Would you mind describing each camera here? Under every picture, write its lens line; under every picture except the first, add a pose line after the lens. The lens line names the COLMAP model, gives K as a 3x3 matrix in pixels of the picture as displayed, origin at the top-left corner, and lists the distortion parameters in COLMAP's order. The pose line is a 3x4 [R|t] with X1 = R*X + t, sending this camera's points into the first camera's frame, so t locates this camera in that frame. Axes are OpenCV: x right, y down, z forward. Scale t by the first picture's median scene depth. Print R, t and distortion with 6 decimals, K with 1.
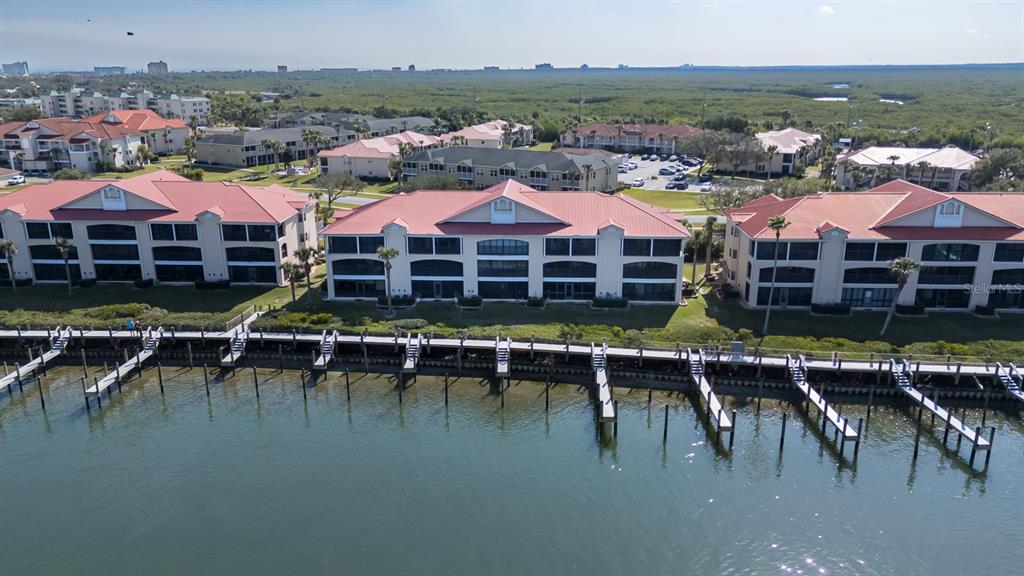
lens RADIAL K [[748.0, 0, 512.0], [0, 748.0, 288.0], [0, 0, 1]] dist [0.082622, -0.089073]
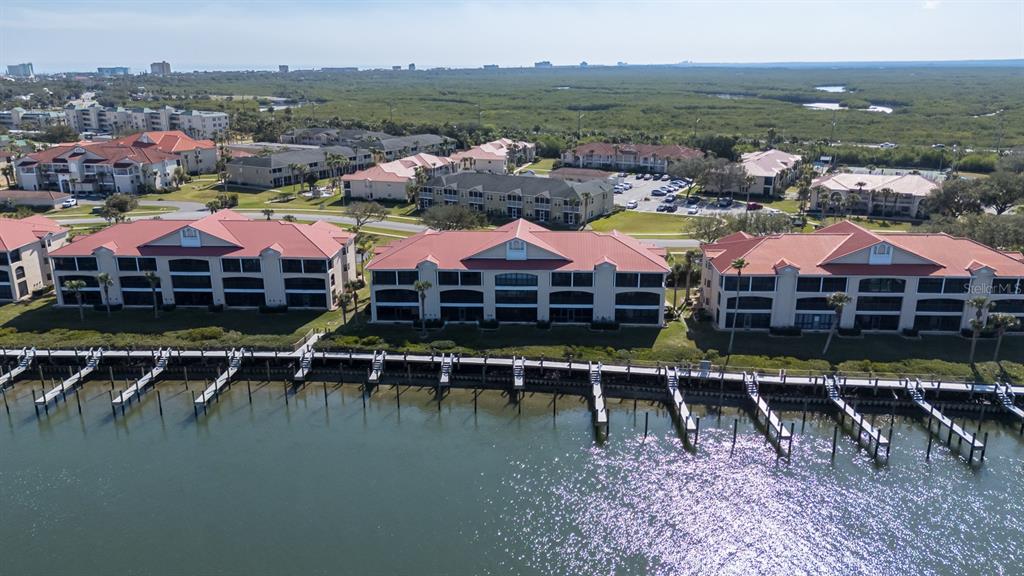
lens RADIAL K [[748.0, 0, 512.0], [0, 748.0, 288.0], [0, 0, 1]] dist [0.082622, -0.089073]
pose [[0.999999, -0.001179, 0.000937, -0.020038], [0.001175, 0.999987, 0.004921, -0.046042], [-0.000943, -0.004920, 0.999987, -0.207706]]
